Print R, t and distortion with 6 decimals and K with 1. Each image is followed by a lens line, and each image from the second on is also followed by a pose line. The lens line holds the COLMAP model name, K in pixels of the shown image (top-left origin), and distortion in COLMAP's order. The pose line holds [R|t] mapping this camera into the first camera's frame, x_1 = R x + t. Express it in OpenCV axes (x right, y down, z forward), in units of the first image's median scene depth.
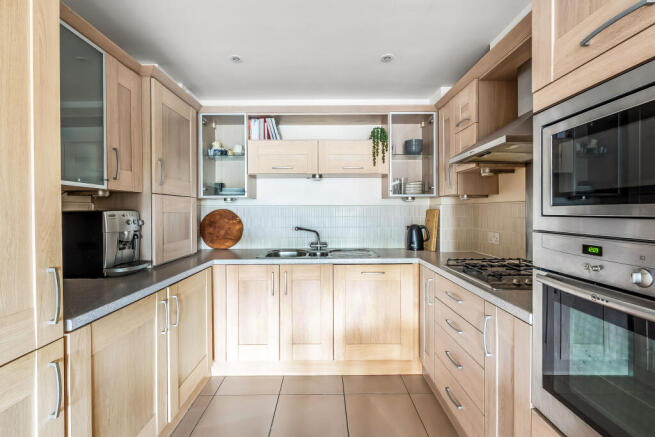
lens RADIAL K [[298.6, 0, 328.1], [0, 298.6, 213.8], [0, 0, 1]] dist [-0.000910, 0.000681]
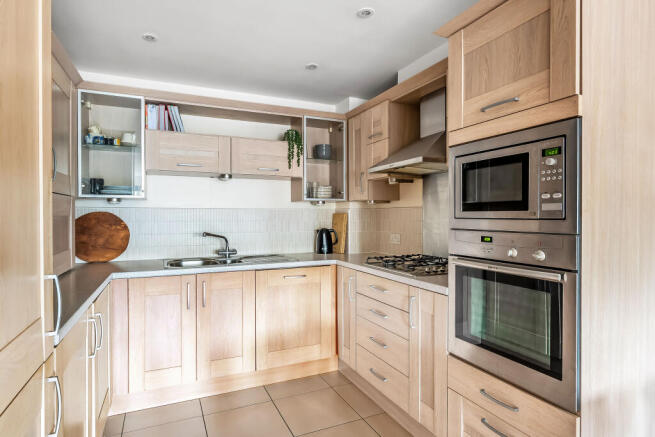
lens RADIAL K [[361.6, 0, 327.8], [0, 361.6, 217.4], [0, 0, 1]] dist [0.008293, -0.000885]
pose [[0.913575, 0.000881, 0.406669, -0.239044], [0.000127, 0.999997, -0.002453, 0.002931], [-0.406670, 0.002293, 0.913572, -0.151006]]
